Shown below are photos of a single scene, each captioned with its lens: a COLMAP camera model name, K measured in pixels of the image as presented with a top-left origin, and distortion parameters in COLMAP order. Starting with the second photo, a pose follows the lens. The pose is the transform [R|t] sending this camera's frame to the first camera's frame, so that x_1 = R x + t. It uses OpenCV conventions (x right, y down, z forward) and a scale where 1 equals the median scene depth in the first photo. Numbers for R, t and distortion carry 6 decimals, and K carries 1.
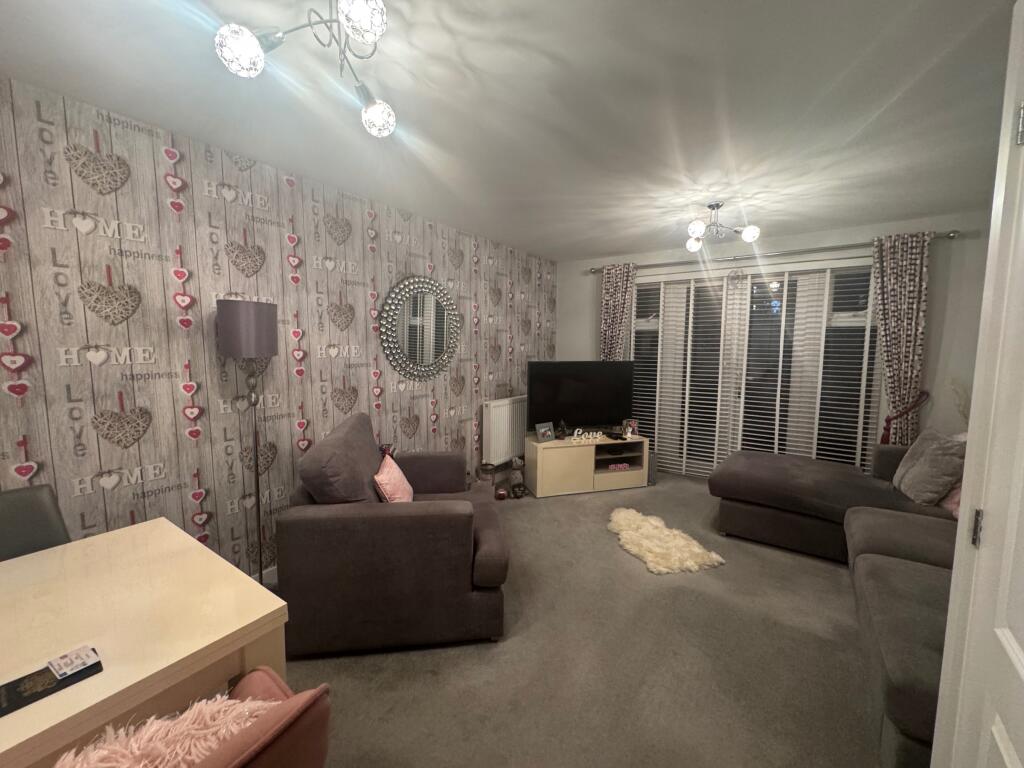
lens RADIAL K [[405.2, 0, 512.0], [0, 405.2, 384.0], [0, 0, 1]] dist [-0.000214, -0.000058]
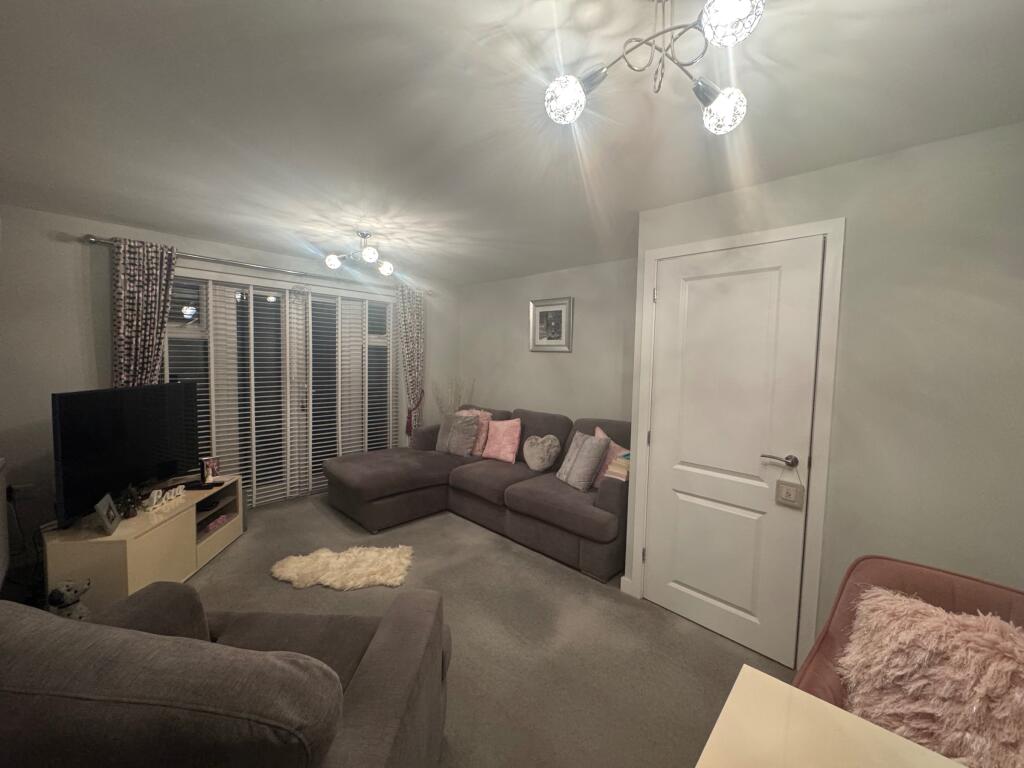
lens RADIAL K [[405.2, 0, 512.0], [0, 405.2, 384.0], [0, 0, 1]] dist [-0.000214, -0.000058]
pose [[0.156613, -0.065603, 0.985479, -0.512328], [0.075851, 0.995644, 0.054226, -0.069243], [-0.984743, 0.066257, 0.160907, 0.448451]]
